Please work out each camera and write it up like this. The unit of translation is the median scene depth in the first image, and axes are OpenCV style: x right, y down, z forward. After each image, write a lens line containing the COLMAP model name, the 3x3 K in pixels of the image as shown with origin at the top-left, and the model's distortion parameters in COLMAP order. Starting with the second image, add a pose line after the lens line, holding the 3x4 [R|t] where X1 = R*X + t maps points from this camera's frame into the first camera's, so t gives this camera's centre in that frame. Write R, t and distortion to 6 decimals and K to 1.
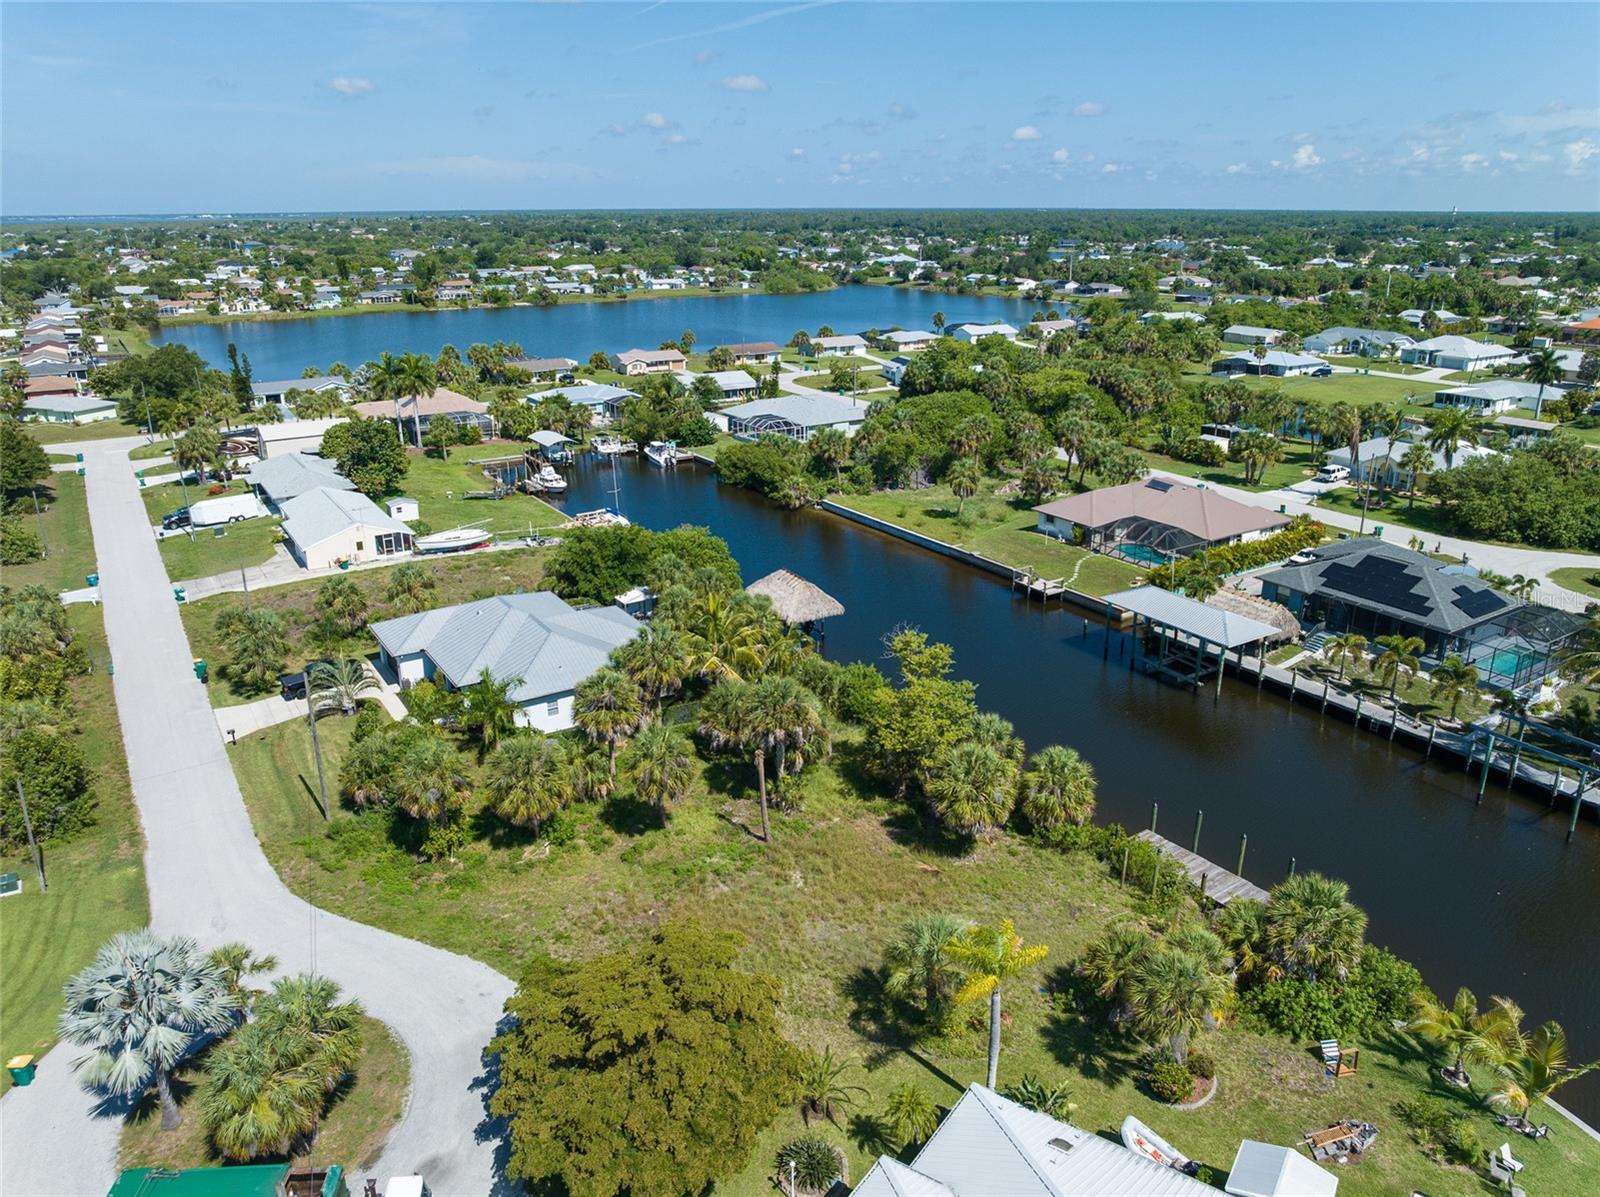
lens RADIAL K [[1122.0, 0, 801.7], [0, 1122.0, 590.0], [0, 0, 1]] dist [-0.040008, 0.002580]
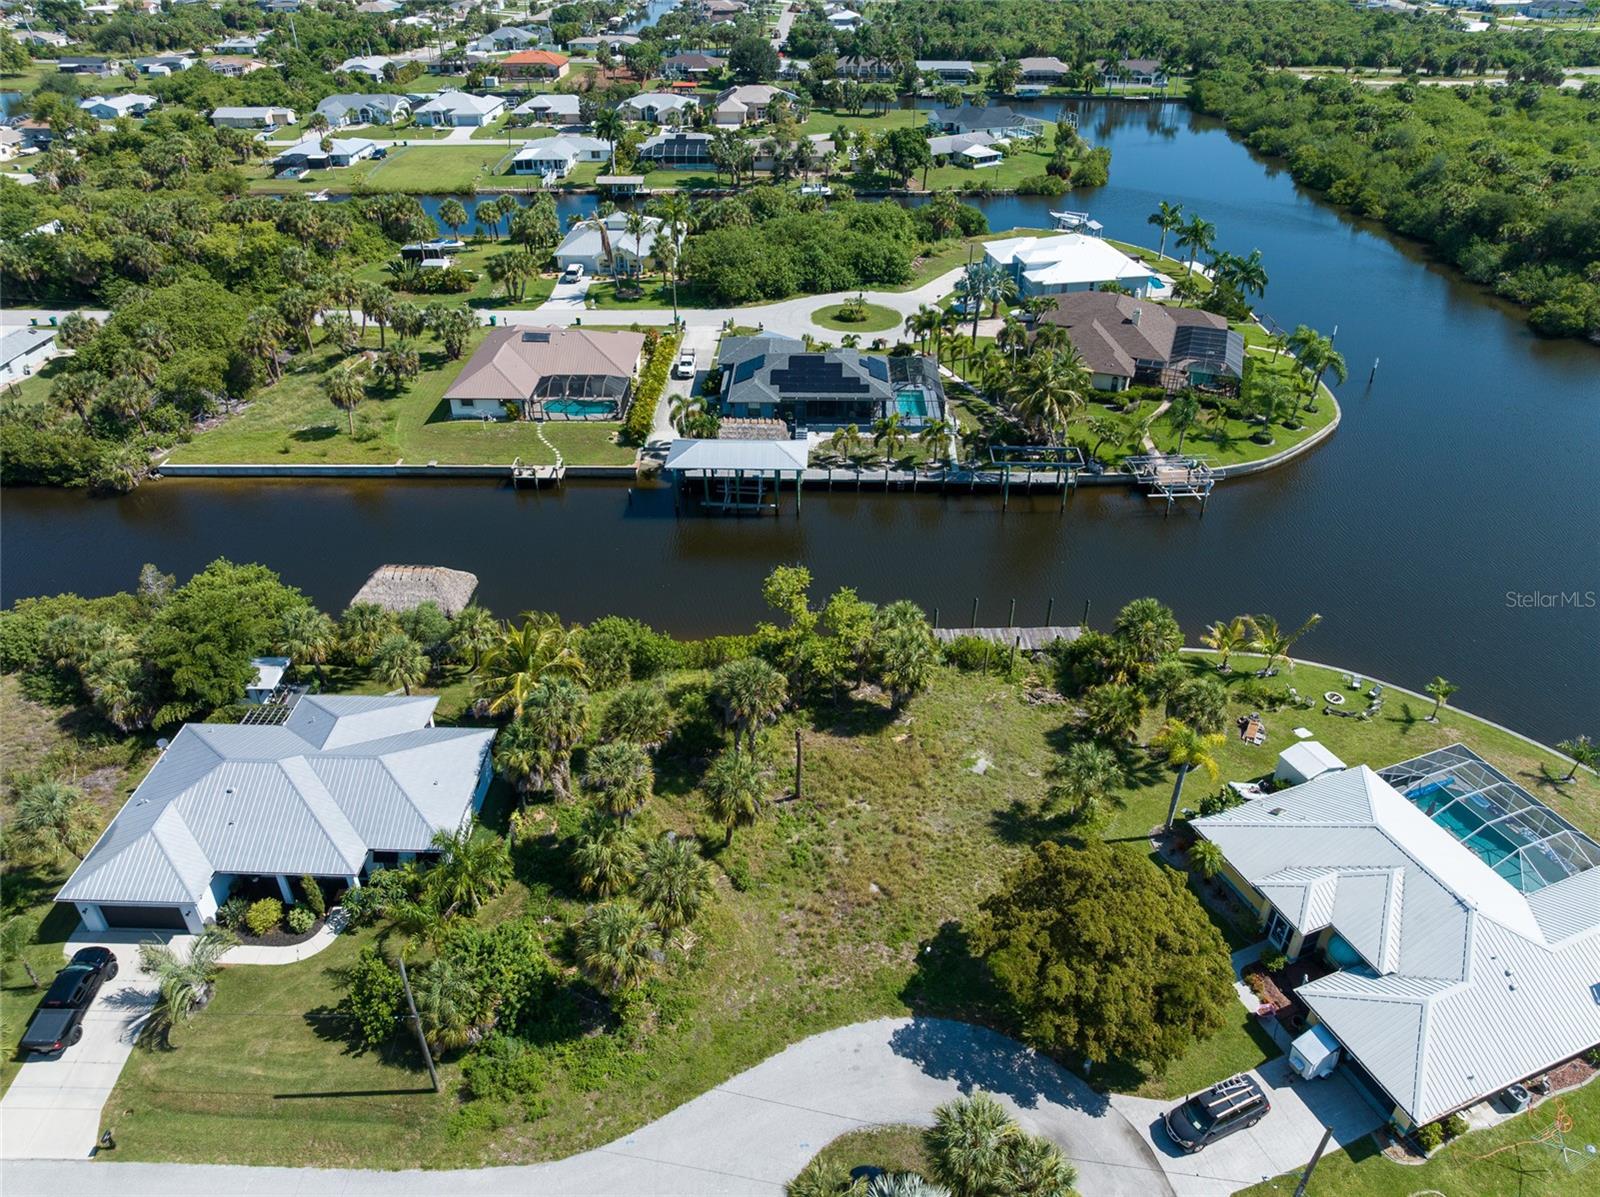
lens RADIAL K [[1139.9, 0, 800.0], [0, 1139.9, 598.5], [0, 0, 1]] dist [-0.047466, -0.002190]
pose [[0.556391, -0.439401, 0.705235, -0.558968], [0.262725, 0.898226, 0.352371, -0.262793], [-0.788292, -0.010774, 0.615206, 0.241693]]
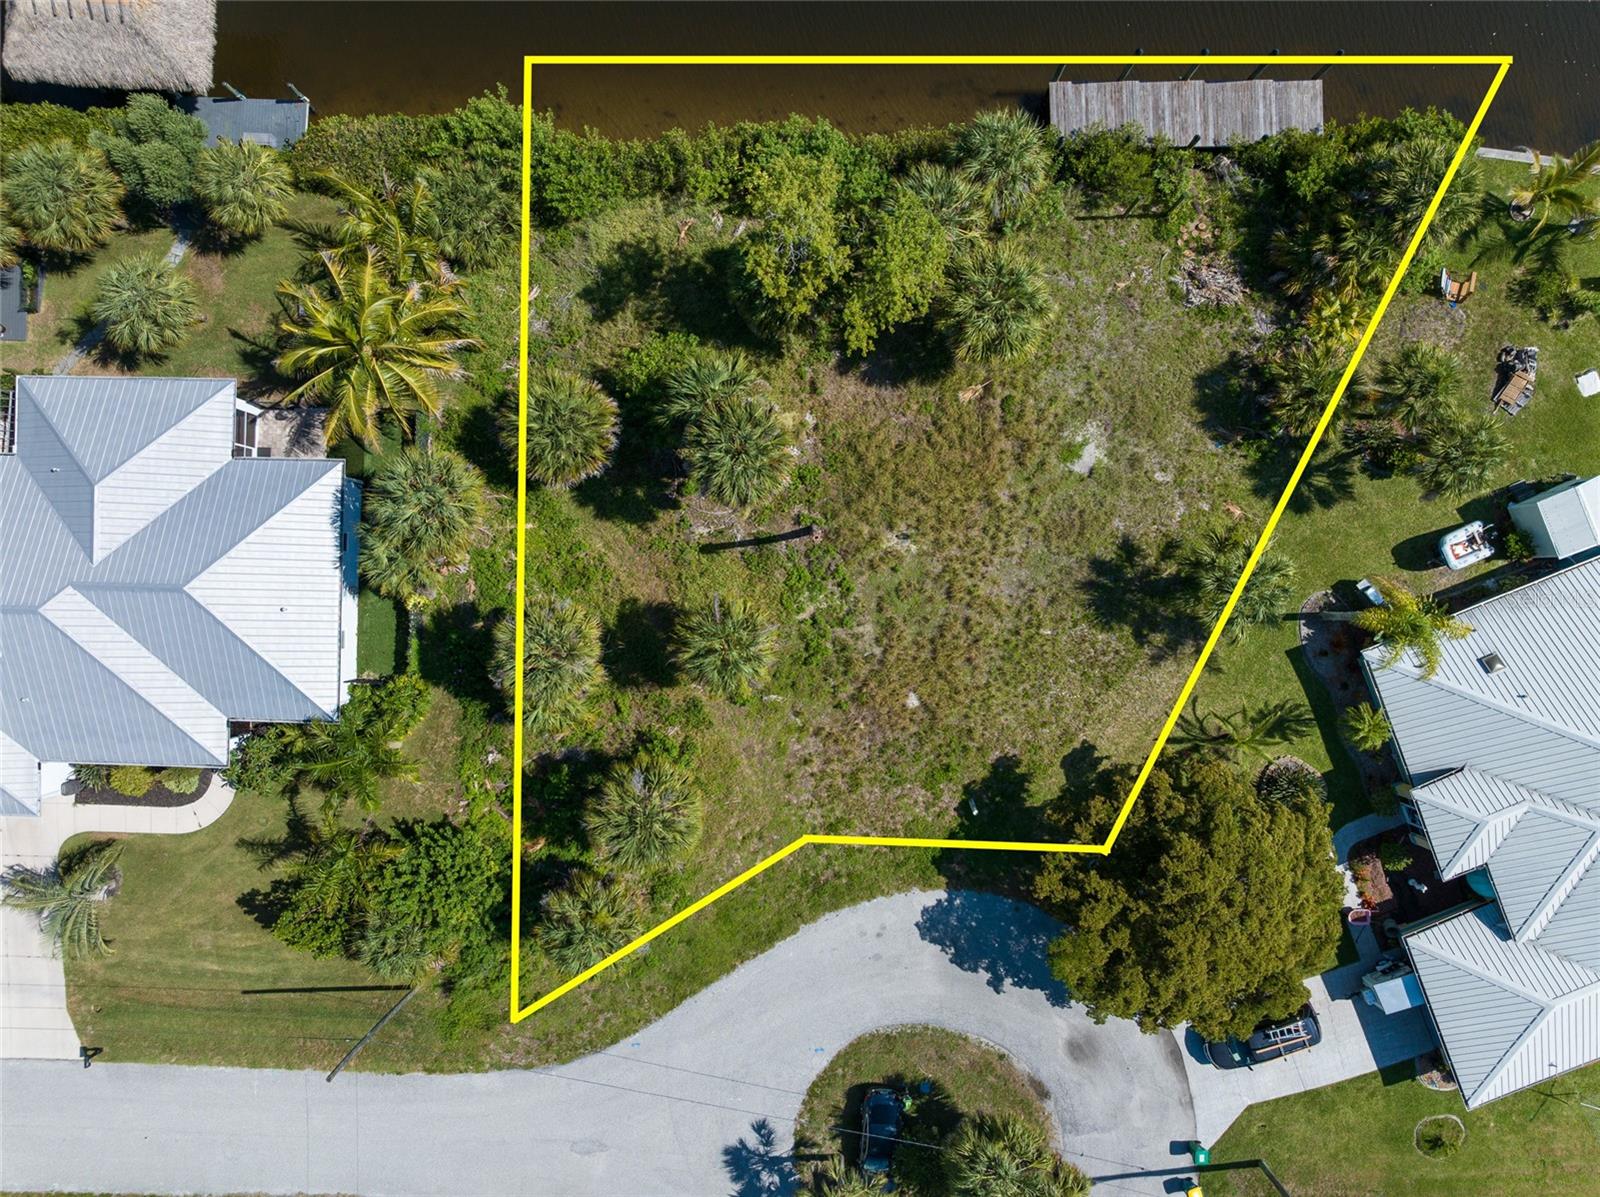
lens RADIAL K [[1116.6, 0, 805.5], [0, 1116.6, 591.0], [0, 0, 1]] dist [-0.027591, -0.020738]
pose [[0.557948, -0.829876, 0.000162, -0.049185], [0.262295, 0.176533, 0.948703, -0.372580], [-0.787334, -0.529284, 0.316169, 0.571597]]
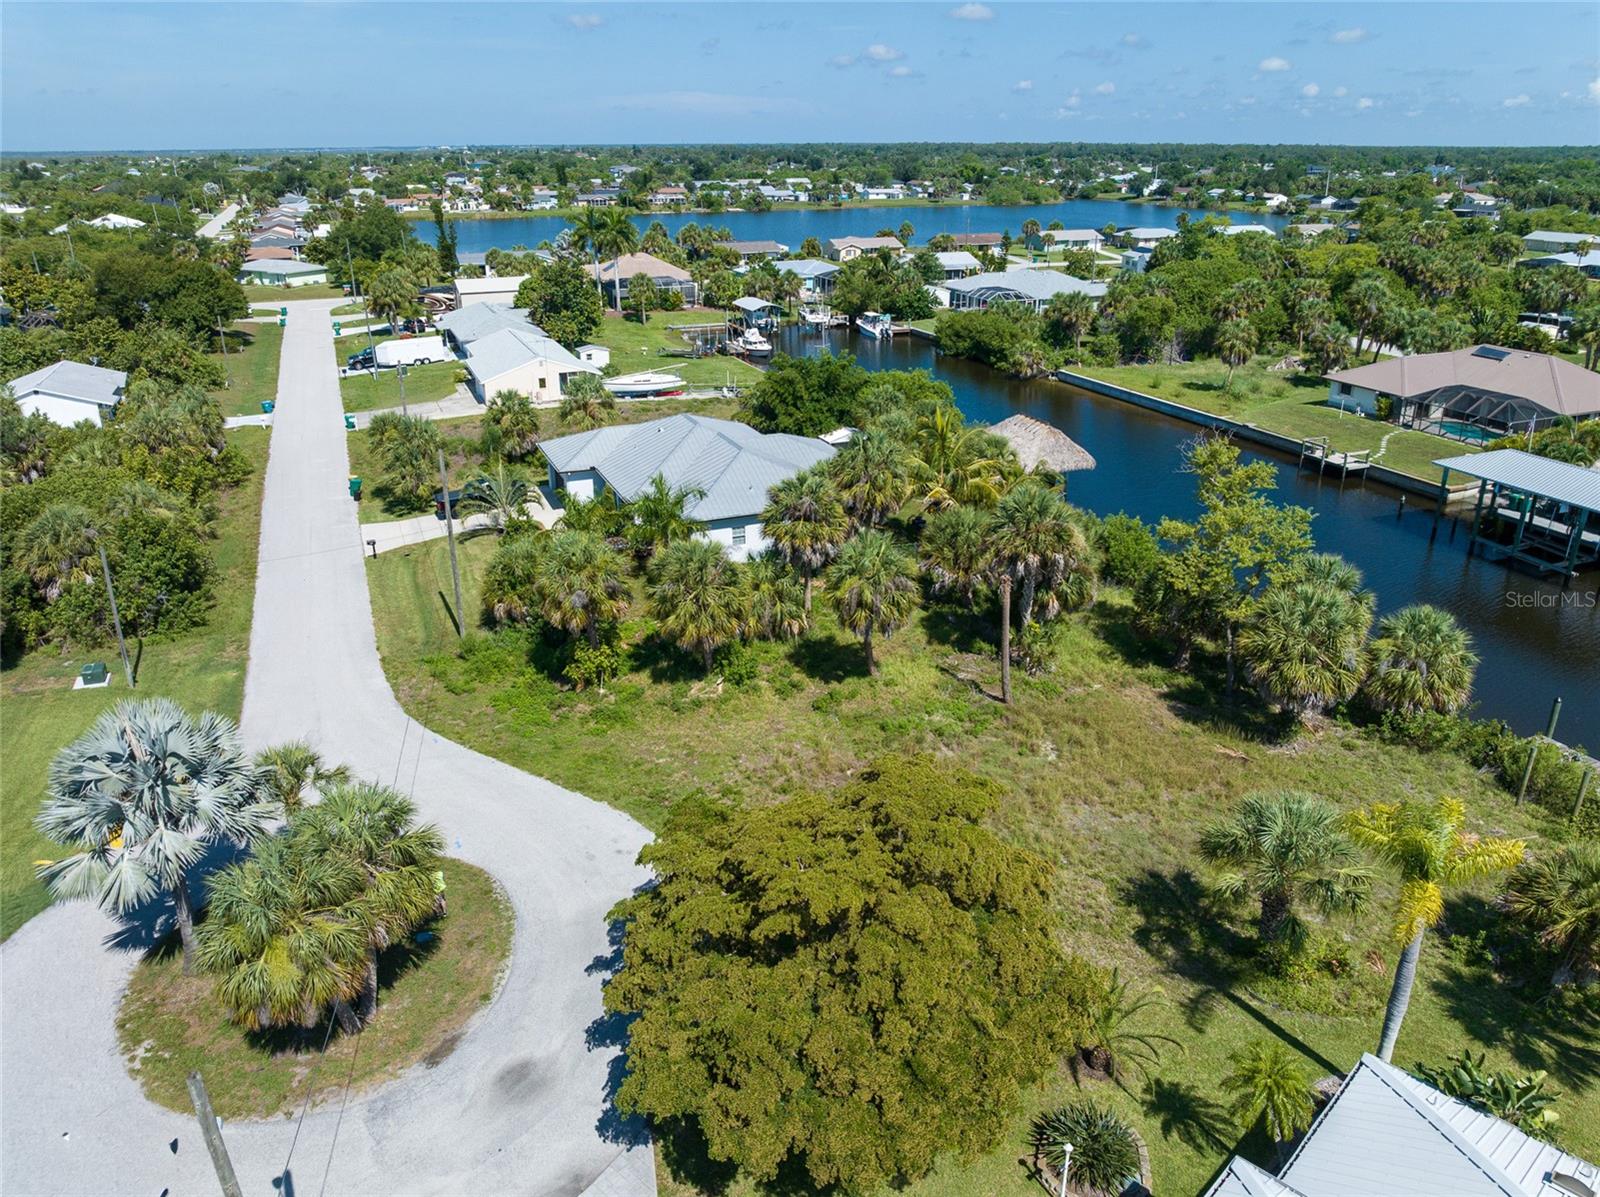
lens RADIAL K [[1116.6, 0, 805.5], [0, 1116.6, 591.0], [0, 0, 1]] dist [-0.027591, -0.020738]
pose [[0.983971, 0.067081, -0.165230, -0.034204], [-0.058570, 0.996719, 0.055860, 0.089419], [0.168435, -0.045287, 0.984672, 0.187649]]
